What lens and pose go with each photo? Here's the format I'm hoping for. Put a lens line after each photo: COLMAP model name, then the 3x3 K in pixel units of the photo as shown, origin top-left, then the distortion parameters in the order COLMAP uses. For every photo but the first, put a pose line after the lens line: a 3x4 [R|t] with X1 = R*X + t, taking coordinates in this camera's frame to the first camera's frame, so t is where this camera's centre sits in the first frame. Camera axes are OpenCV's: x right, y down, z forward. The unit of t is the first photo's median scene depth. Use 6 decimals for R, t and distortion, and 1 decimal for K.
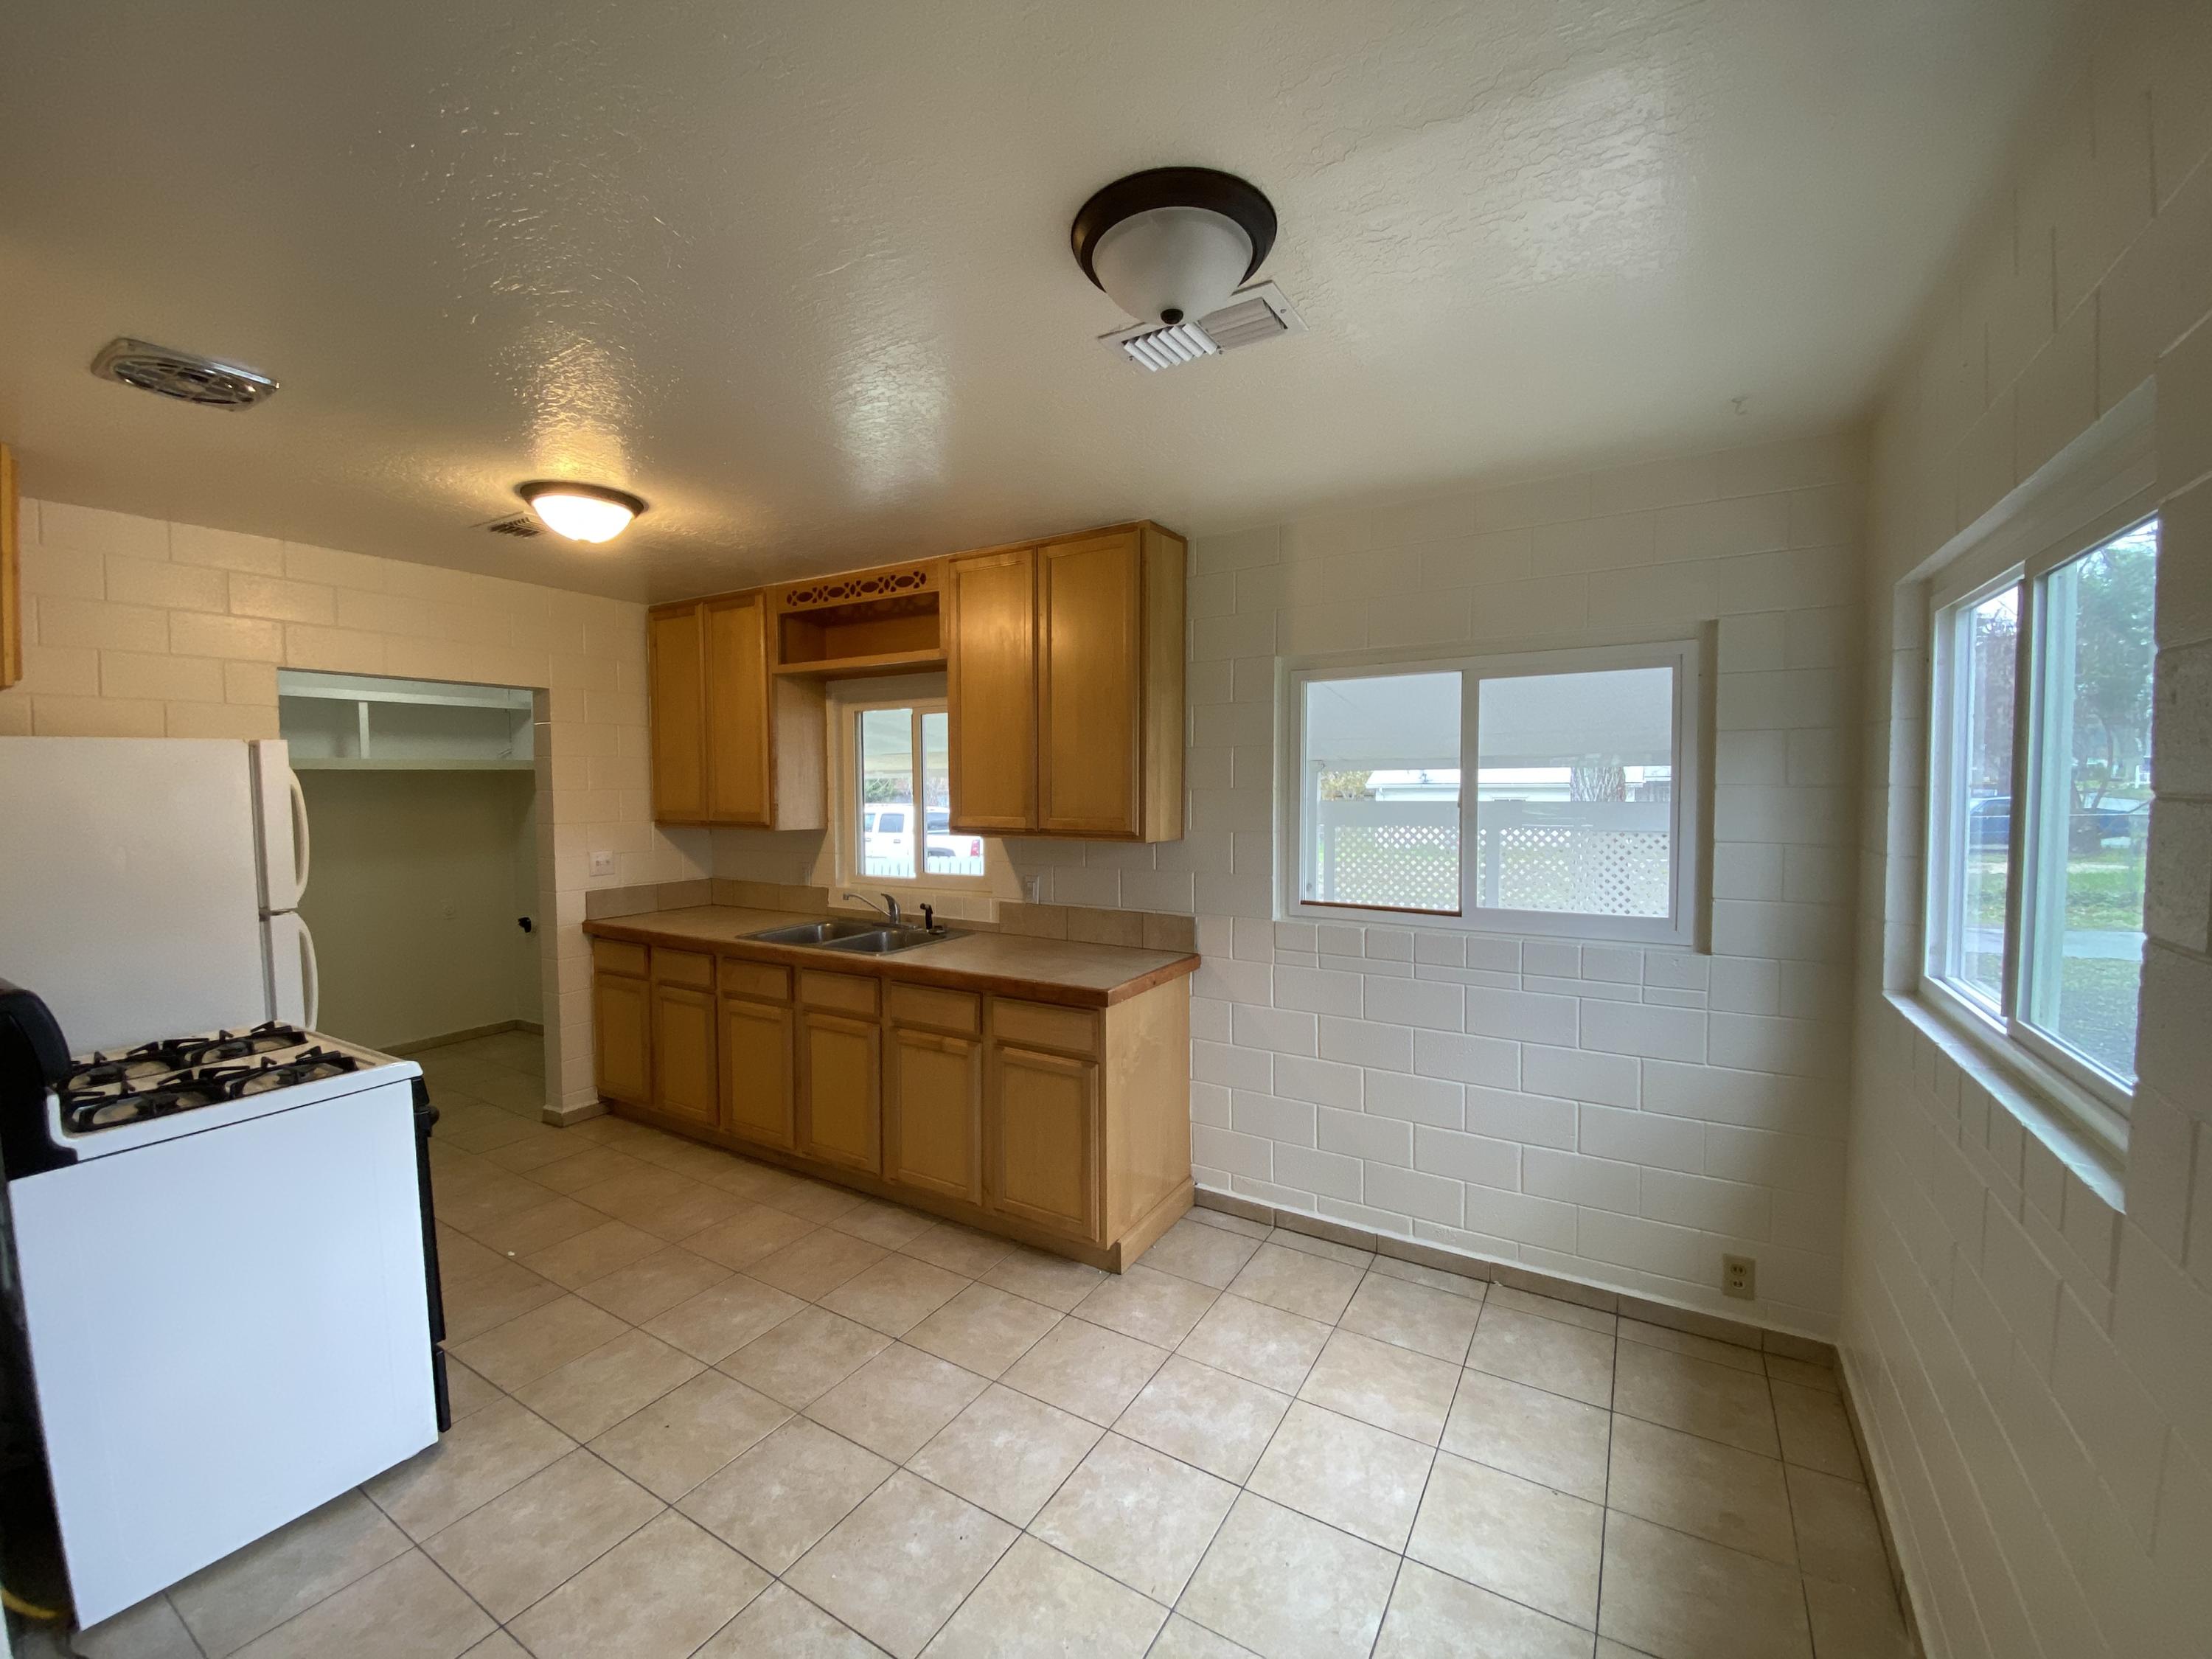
lens RADIAL K [[882.6, 0, 1106.0], [0, 882.6, 829.5], [0, 0, 1]] dist [0.015500, -0.017413]
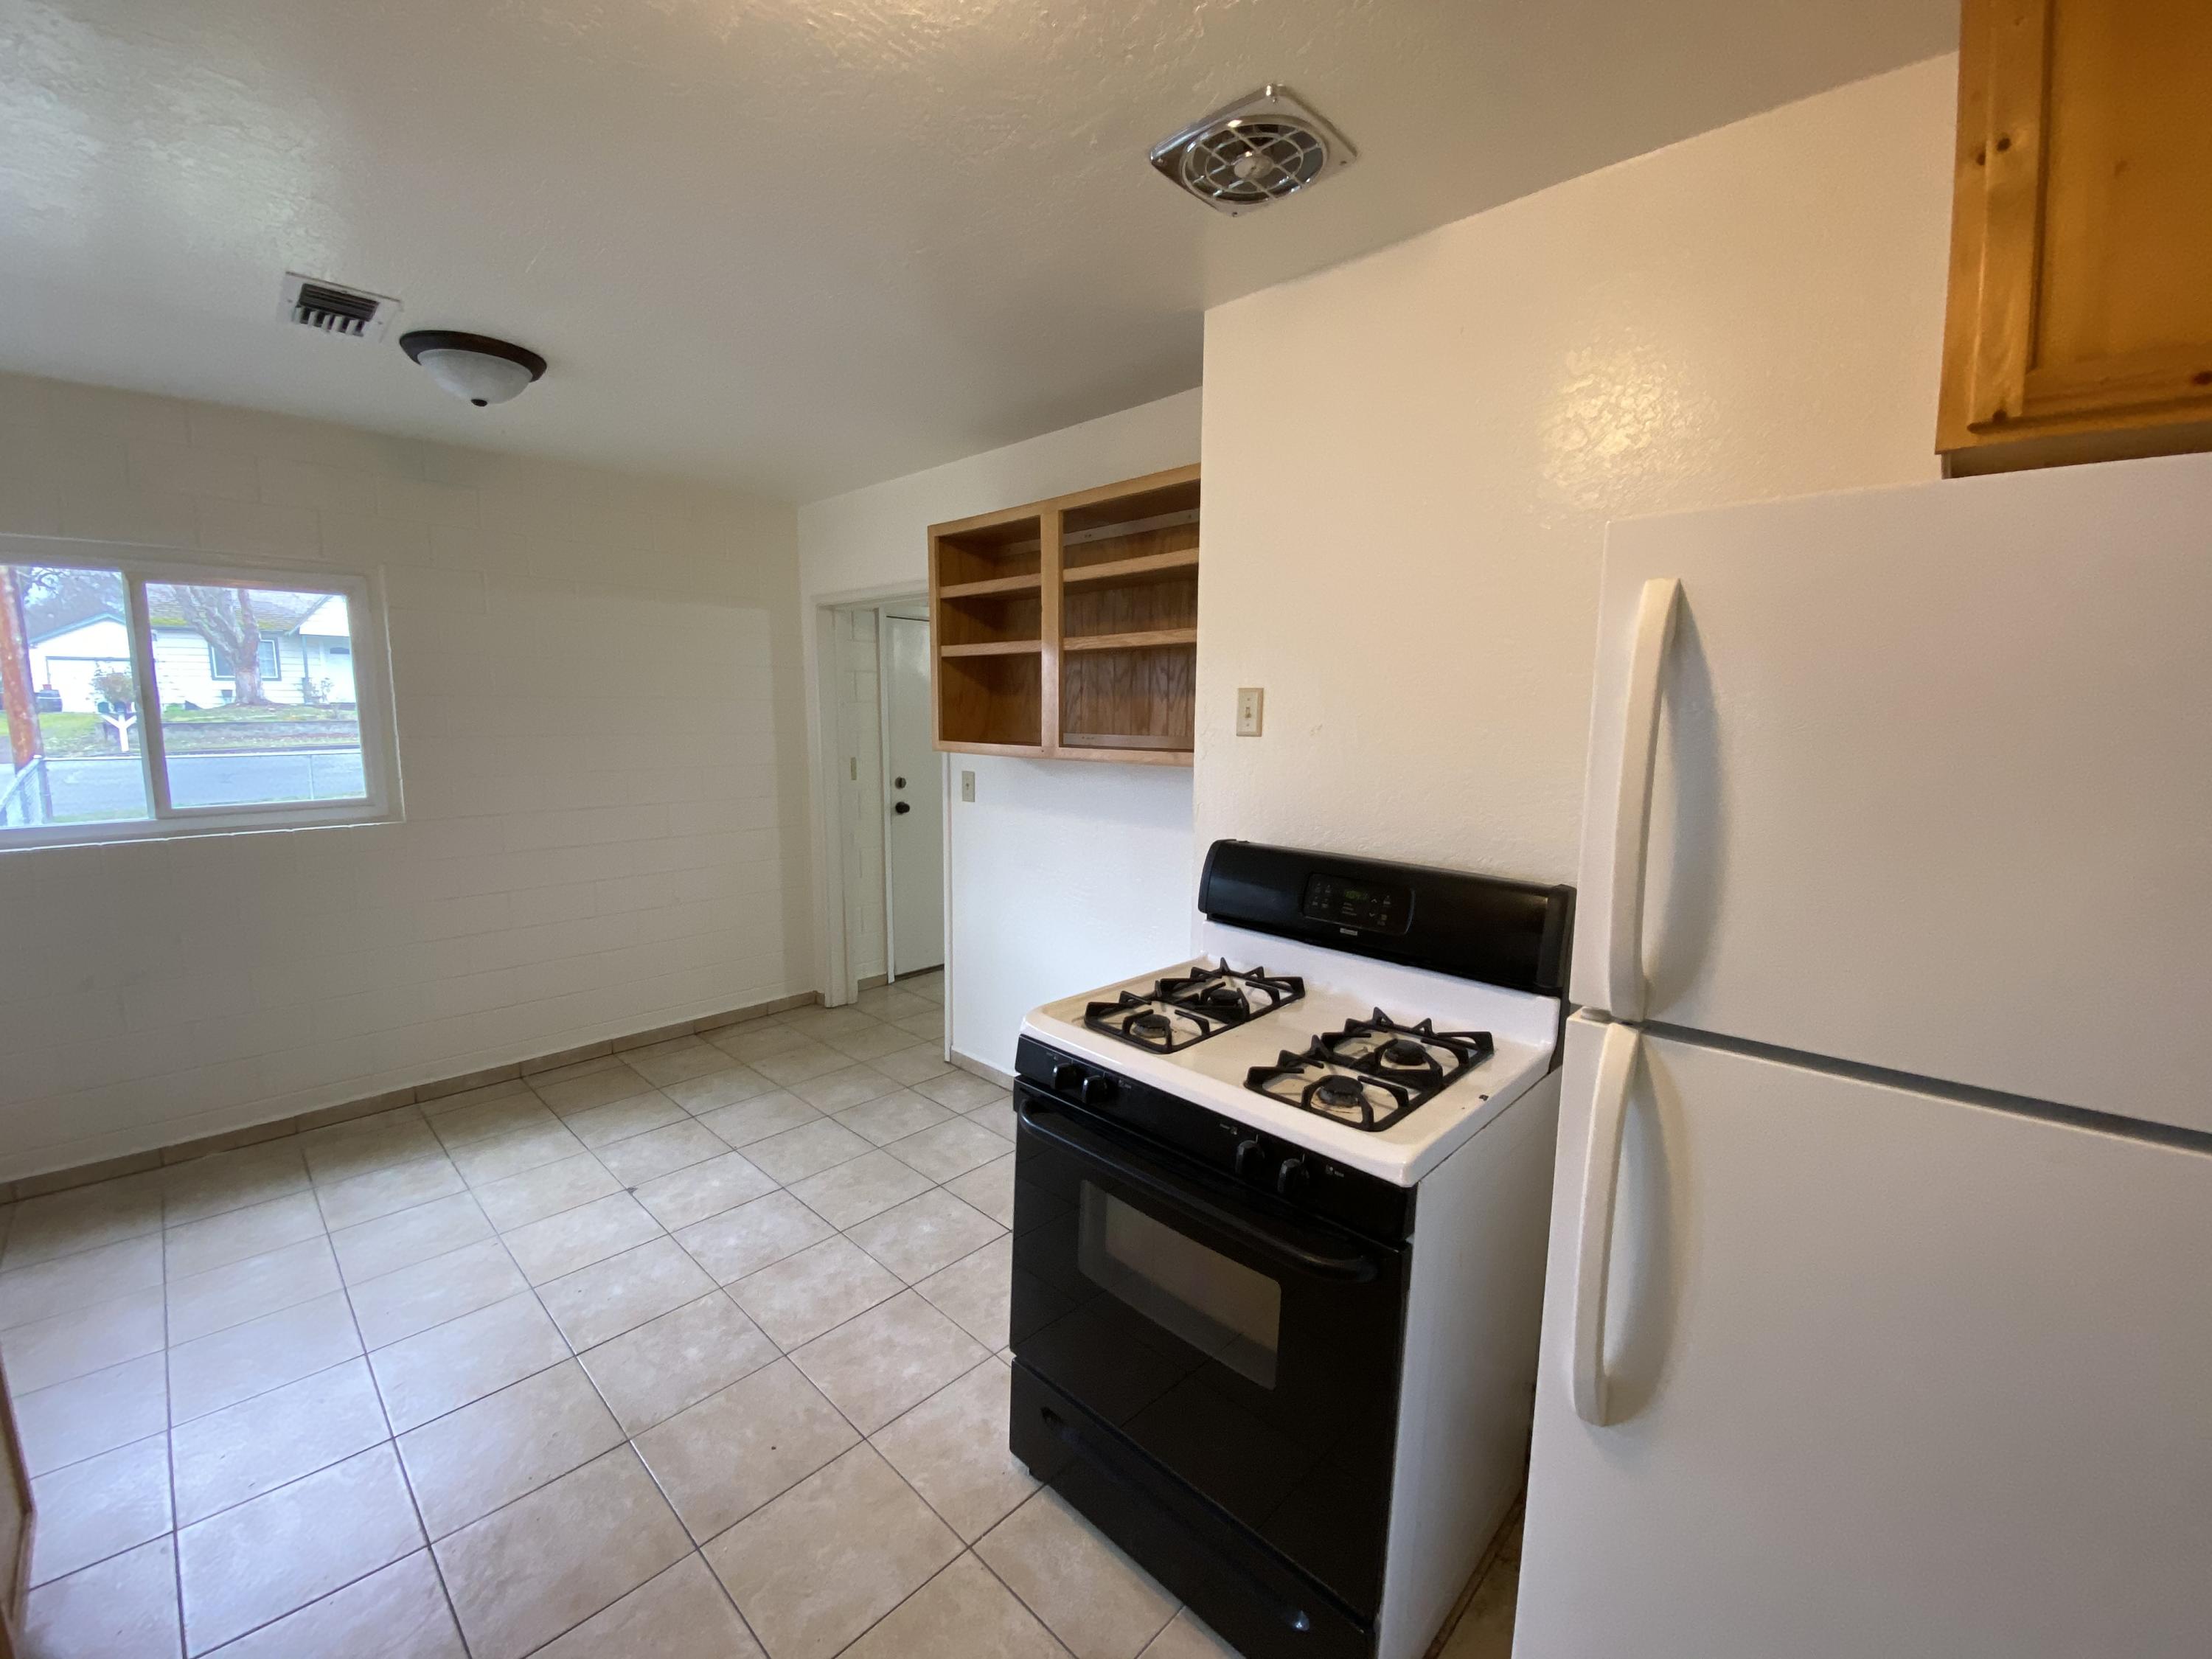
lens RADIAL K [[898.9, 0, 1100.8], [0, 898.9, 824.1], [0, 0, 1]] dist [0.040006, -0.033132]
pose [[-0.974351, -0.032081, 0.222736, -1.031663], [0.007741, 0.984422, 0.175650, -0.059475], [-0.224902, 0.172869, -0.958924, 1.759196]]
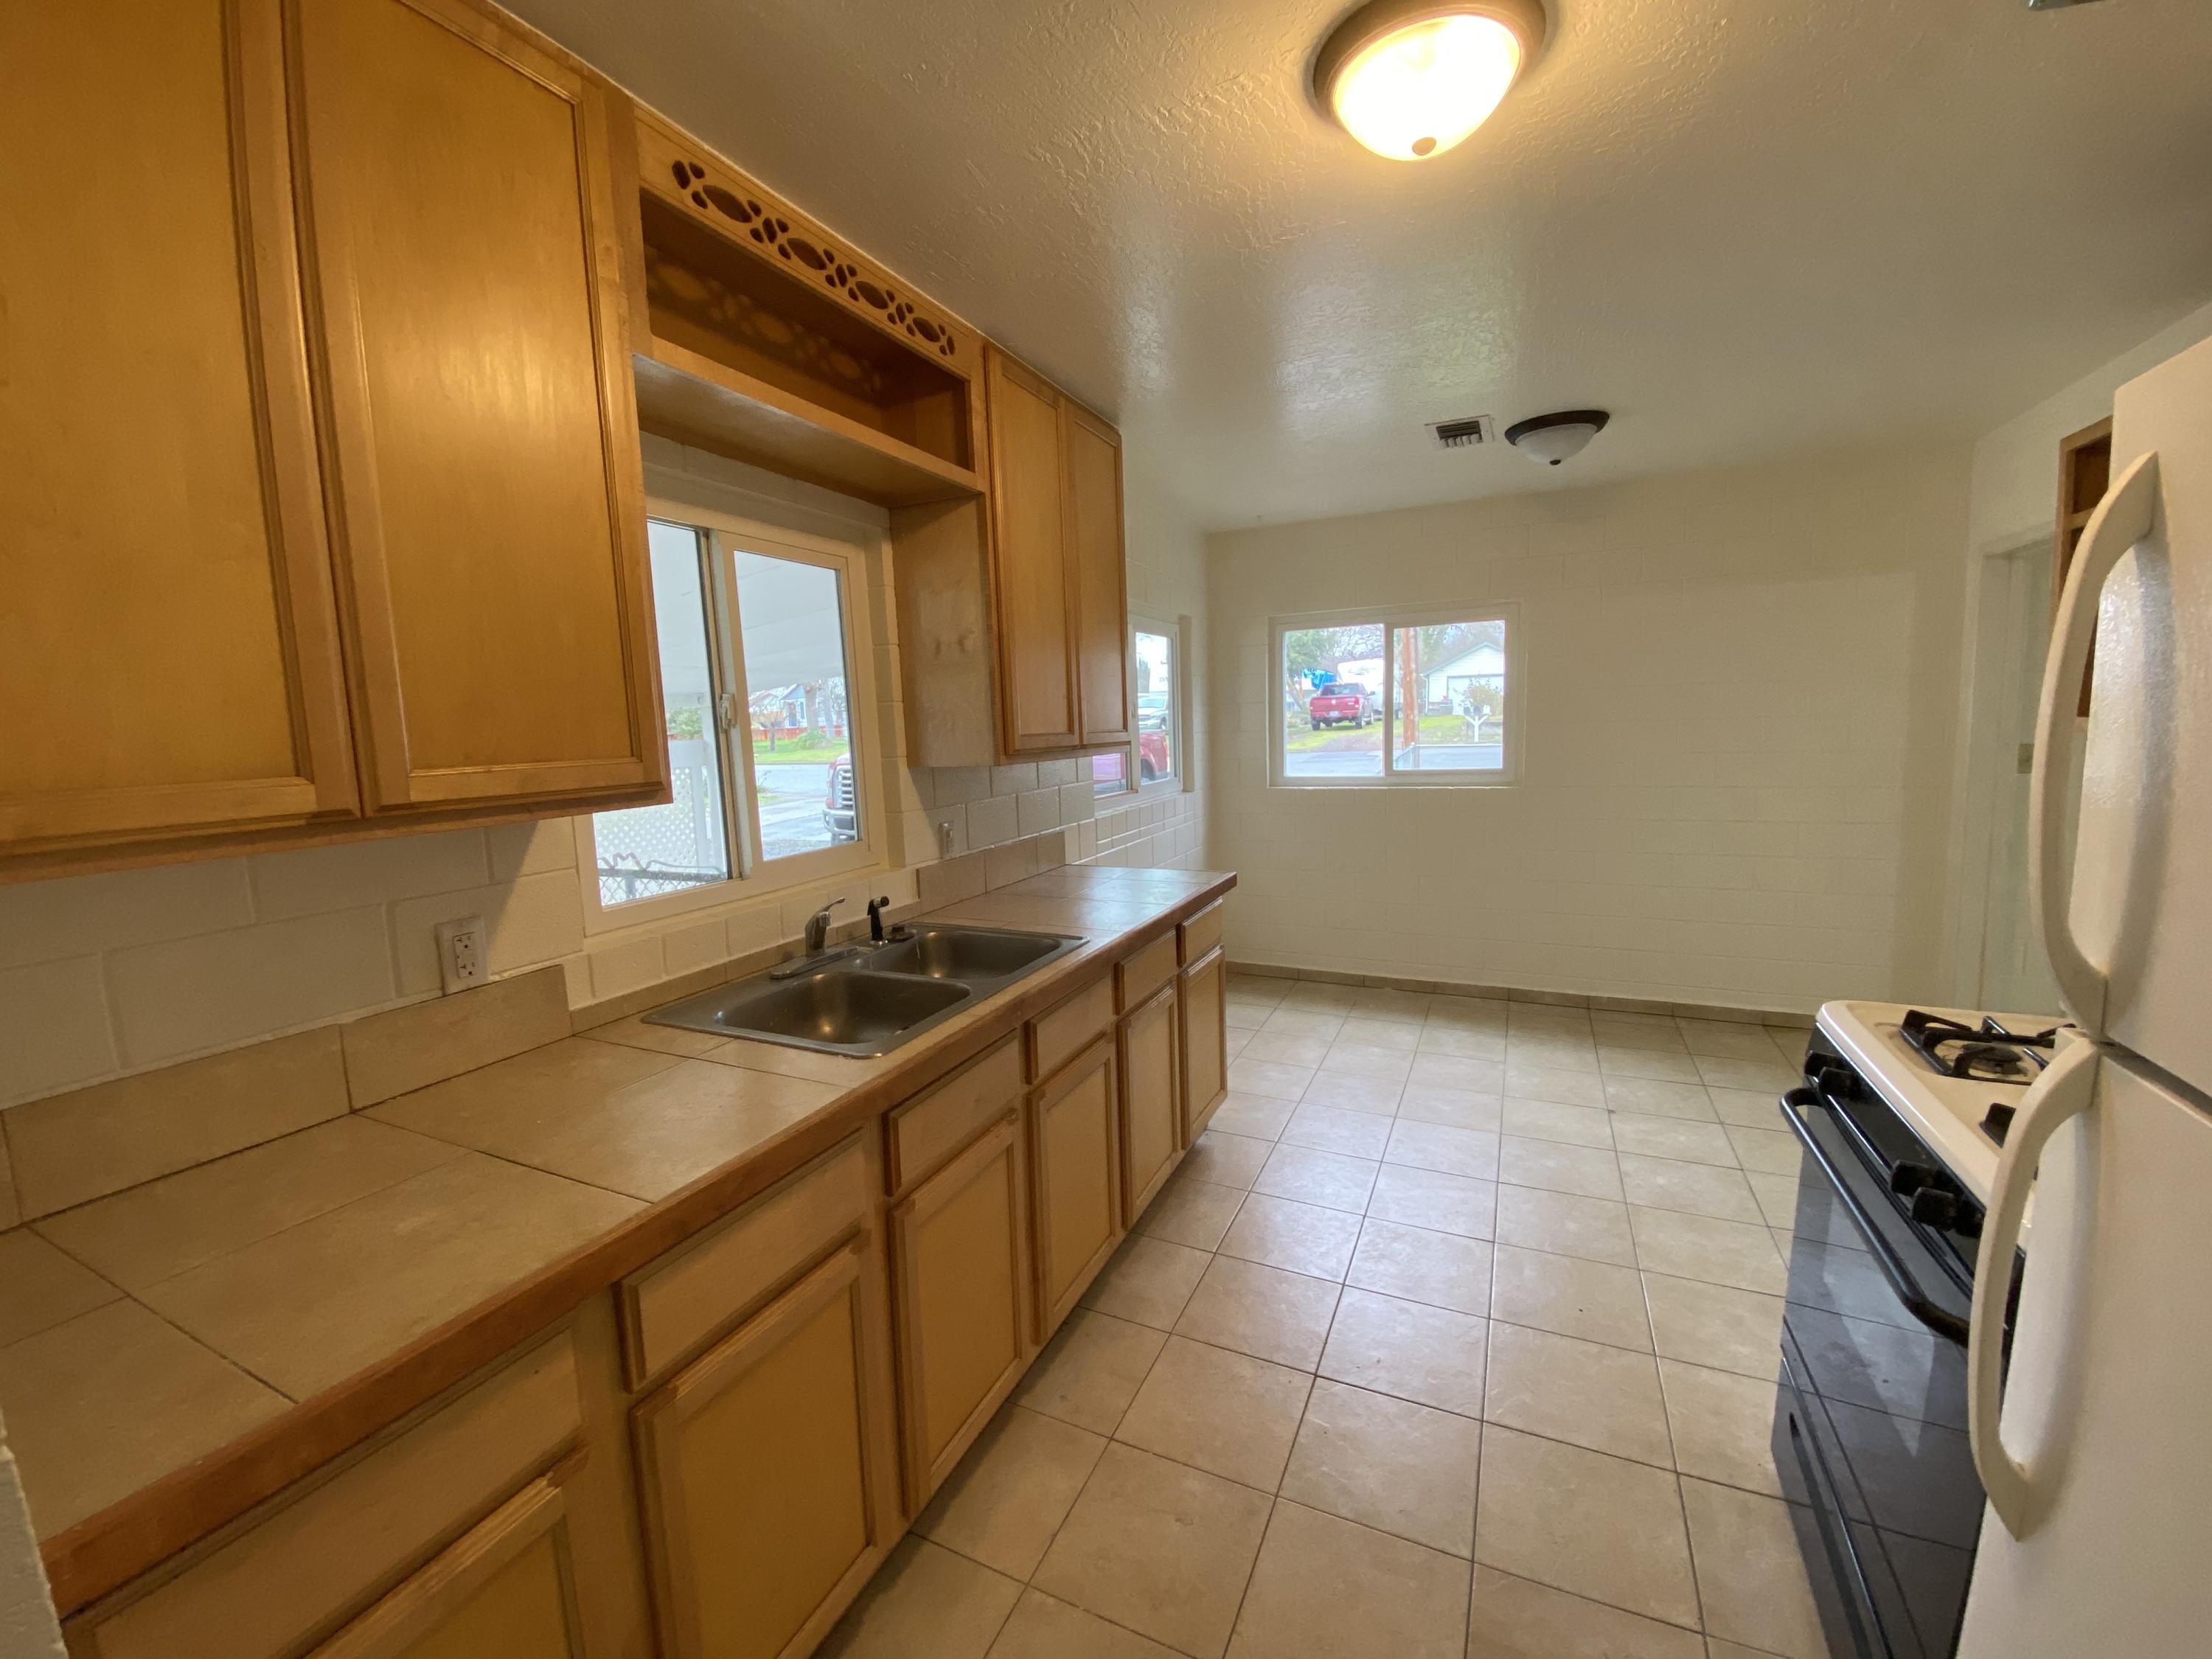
lens RADIAL K [[884.1, 0, 1070.1], [0, 884.1, 844.5], [0, 0, 1]] dist [0.000269, -0.012790]
pose [[-0.069840, -0.129833, 0.989073, -1.460180], [0.088950, 0.986734, 0.135807, -0.034819], [-0.993585, 0.097463, -0.057365, 1.680141]]
